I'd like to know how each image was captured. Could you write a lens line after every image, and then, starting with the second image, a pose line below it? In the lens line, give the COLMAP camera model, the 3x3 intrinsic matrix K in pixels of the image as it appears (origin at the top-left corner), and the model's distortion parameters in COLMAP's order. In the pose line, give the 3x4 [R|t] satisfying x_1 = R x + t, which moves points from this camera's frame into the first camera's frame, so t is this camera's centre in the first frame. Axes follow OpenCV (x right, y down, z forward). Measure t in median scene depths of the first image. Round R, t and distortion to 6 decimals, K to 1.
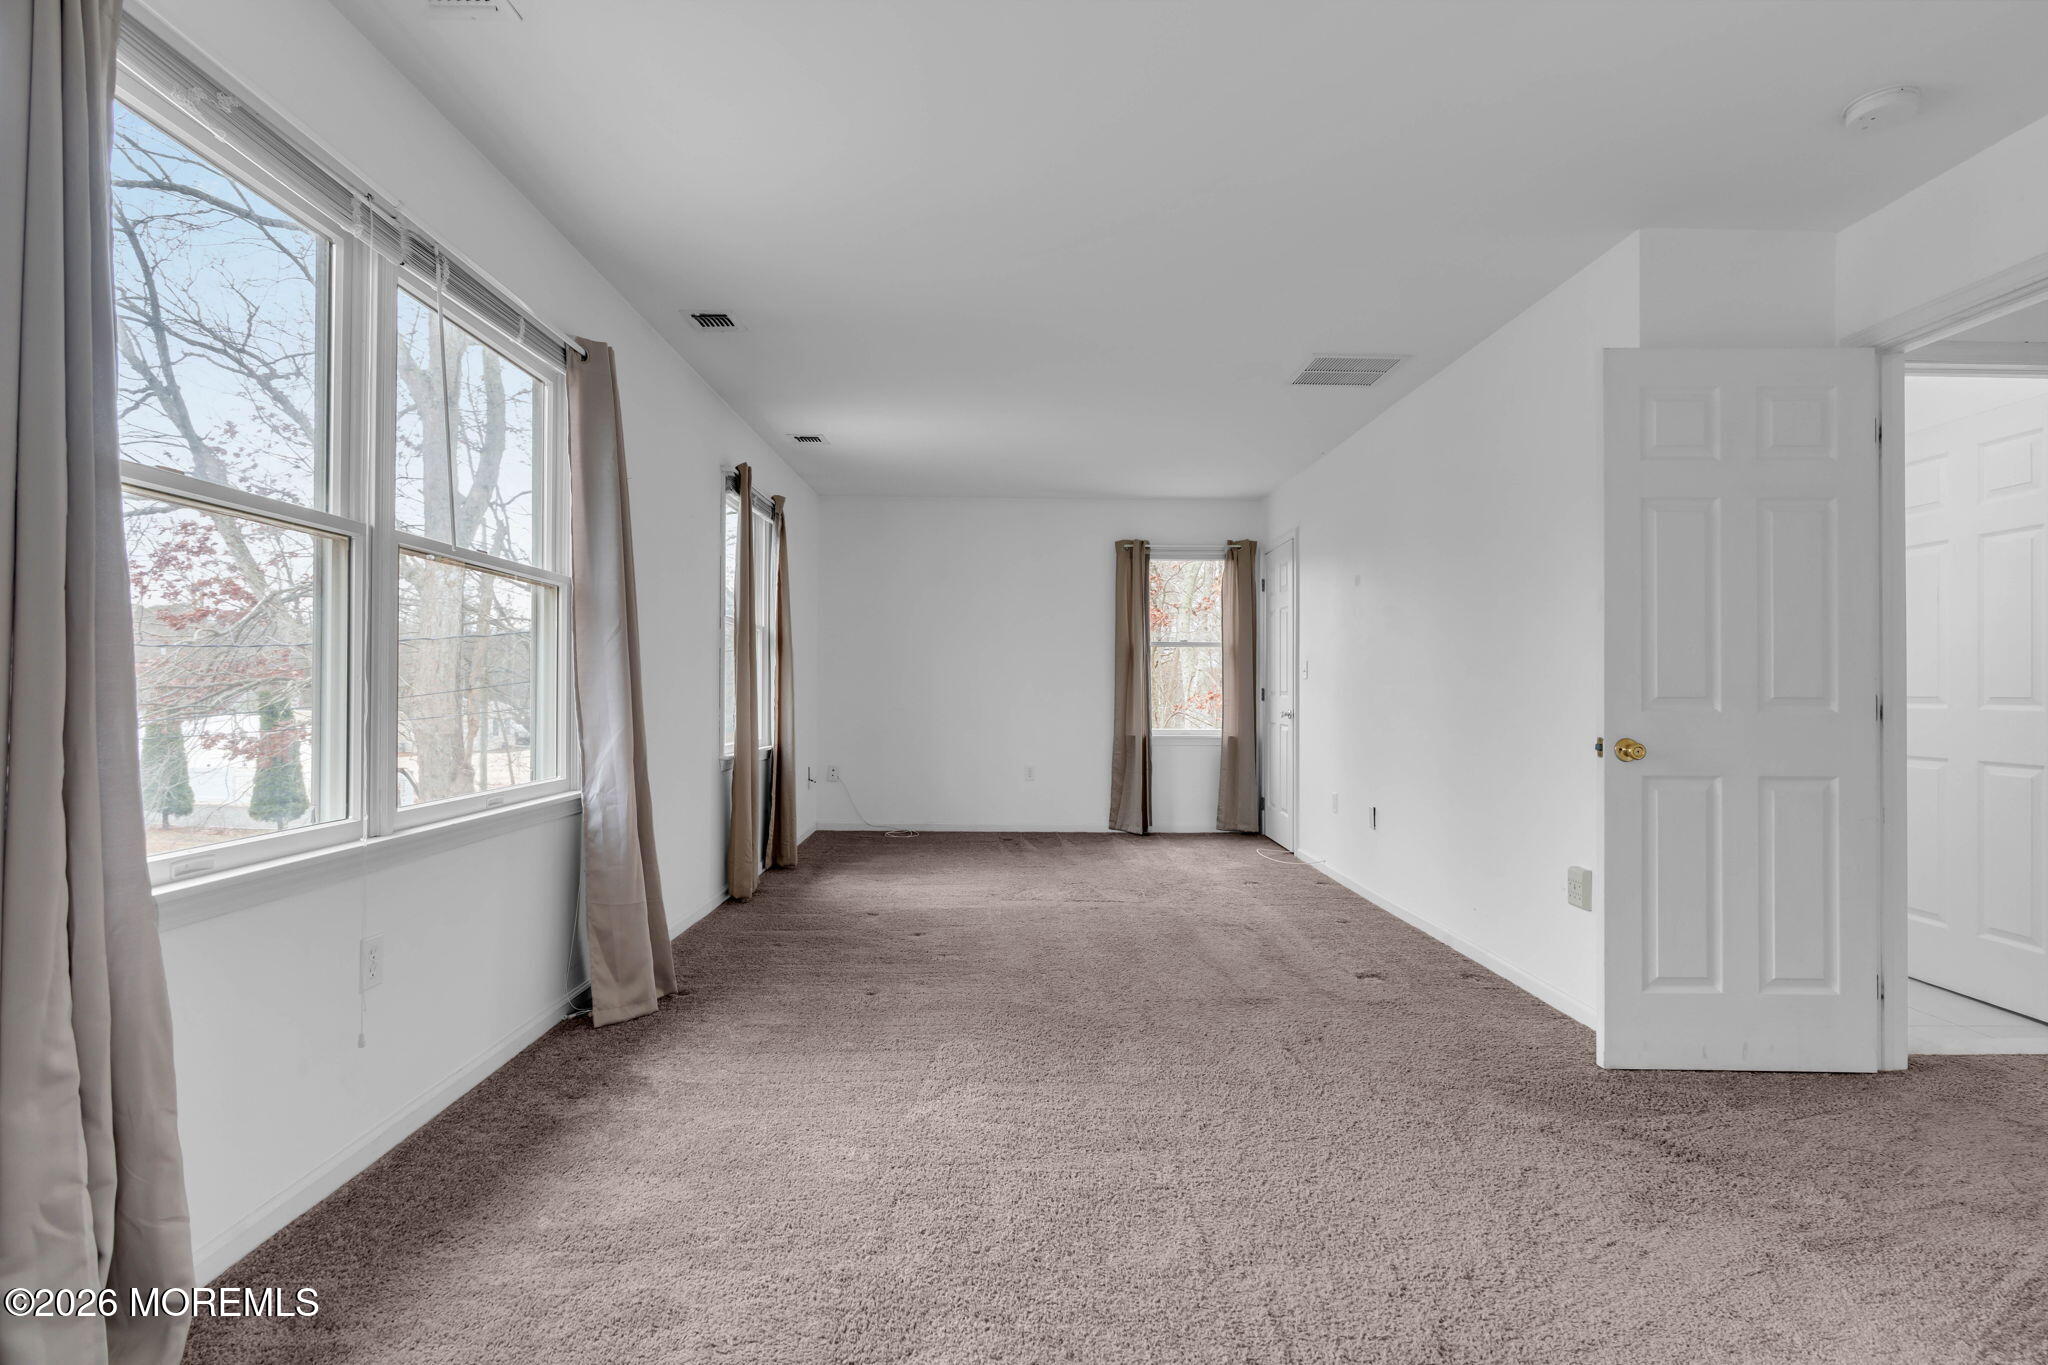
lens RADIAL K [[958.2, 0, 1002.4], [0, 958.2, 676.1], [0, 0, 1]] dist [-0.005104, 0.000753]
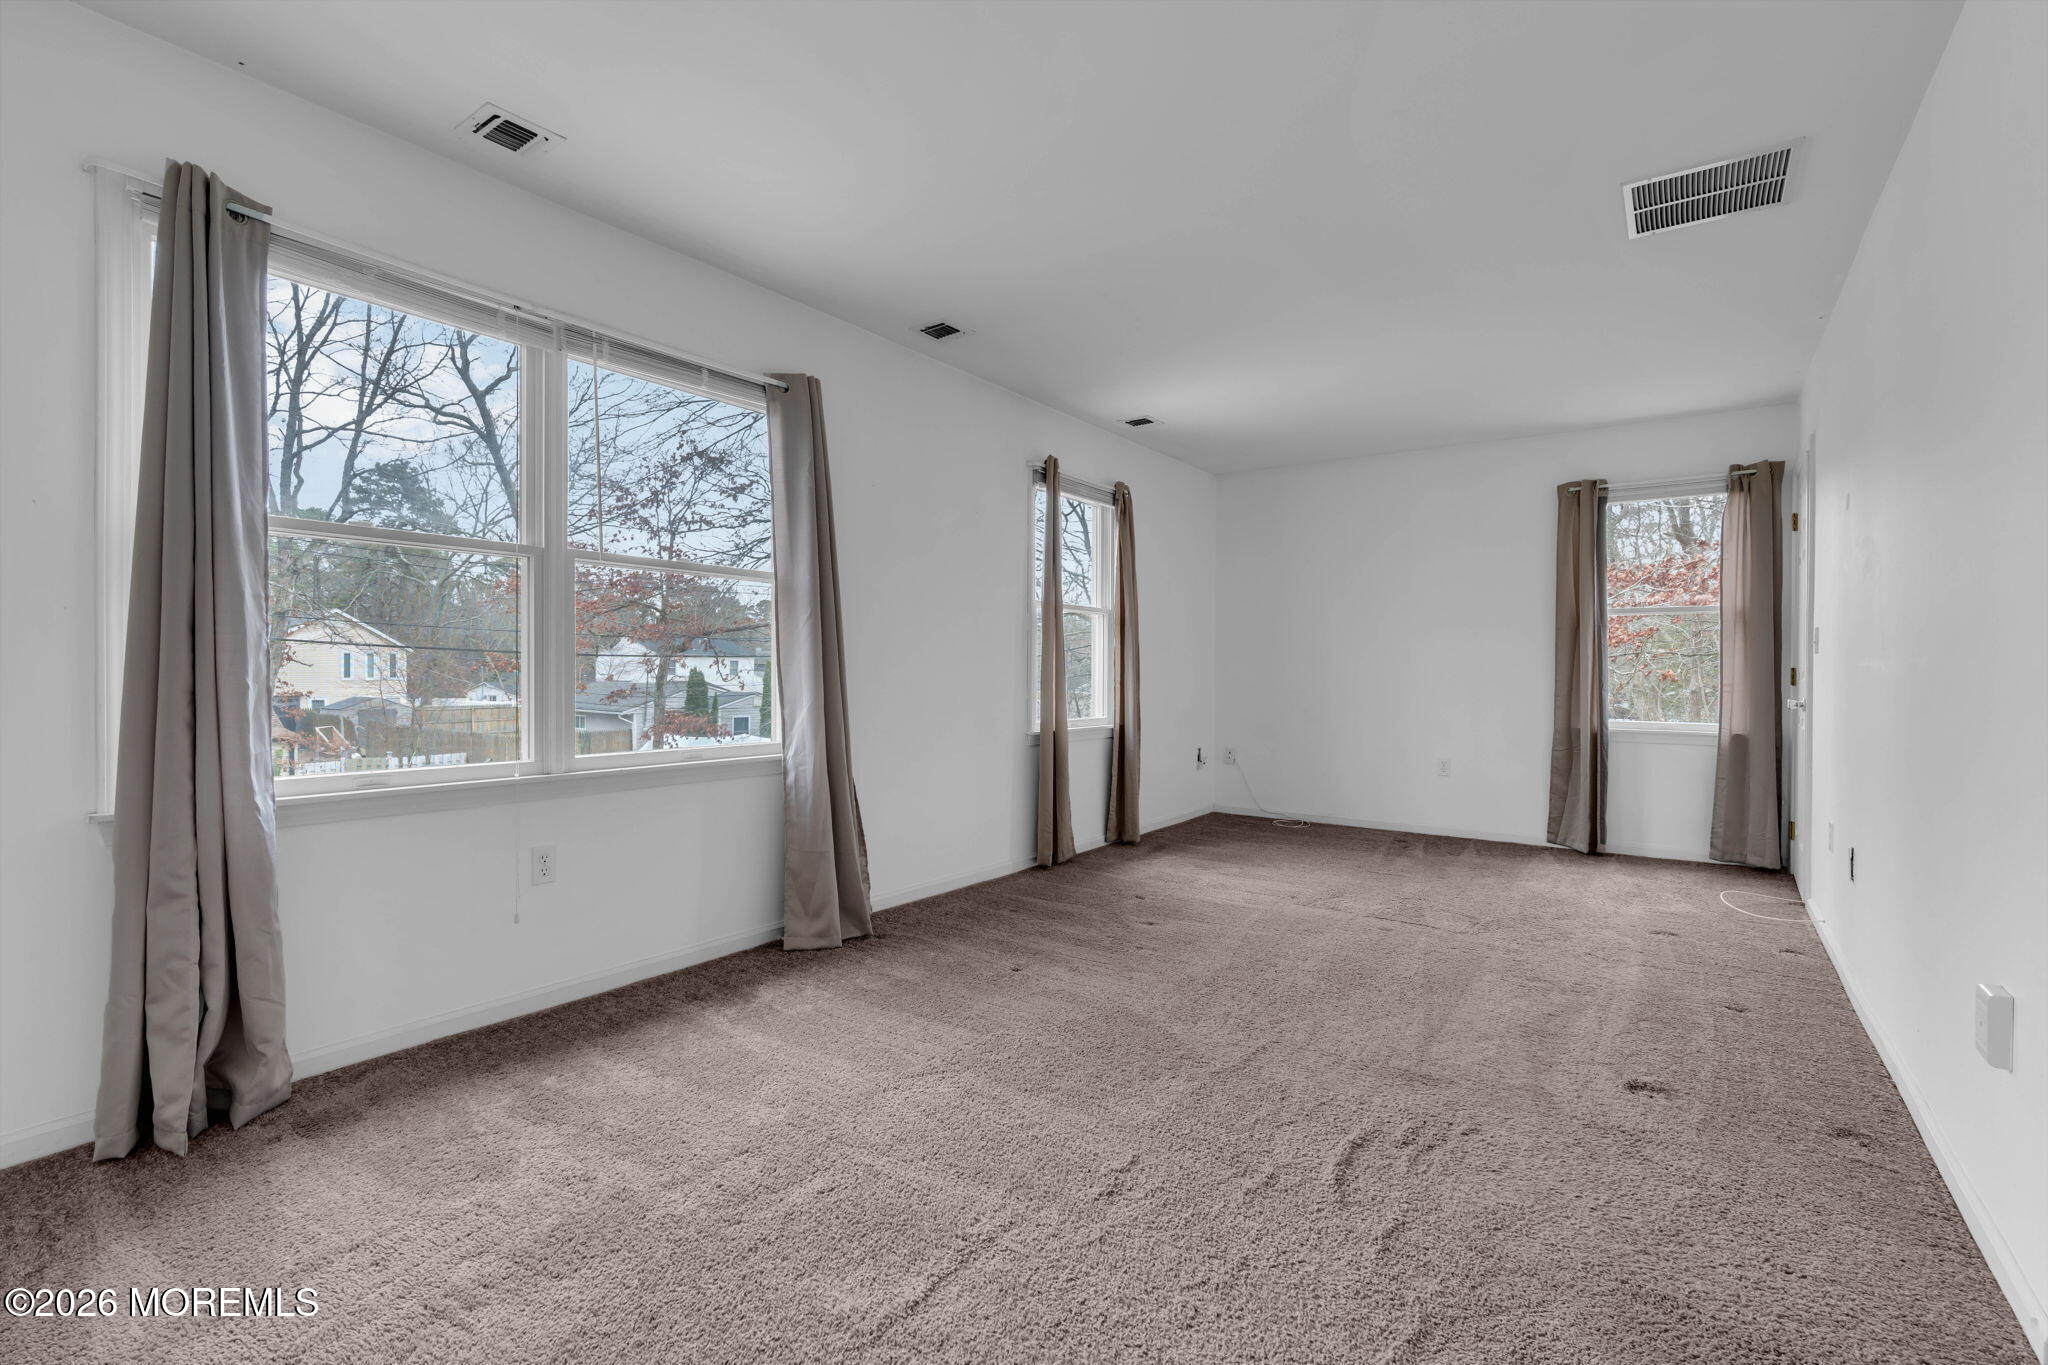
lens RADIAL K [[915.9, 0, 1026.5], [0, 915.9, 681.5], [0, 0, 1]] dist [-0.010066, 0.002989]
pose [[0.798828, 0.005362, -0.601535, 0.407669], [0.008212, 0.999770, 0.019817, 0.008208], [0.601503, -0.020770, 0.798600, 0.220078]]
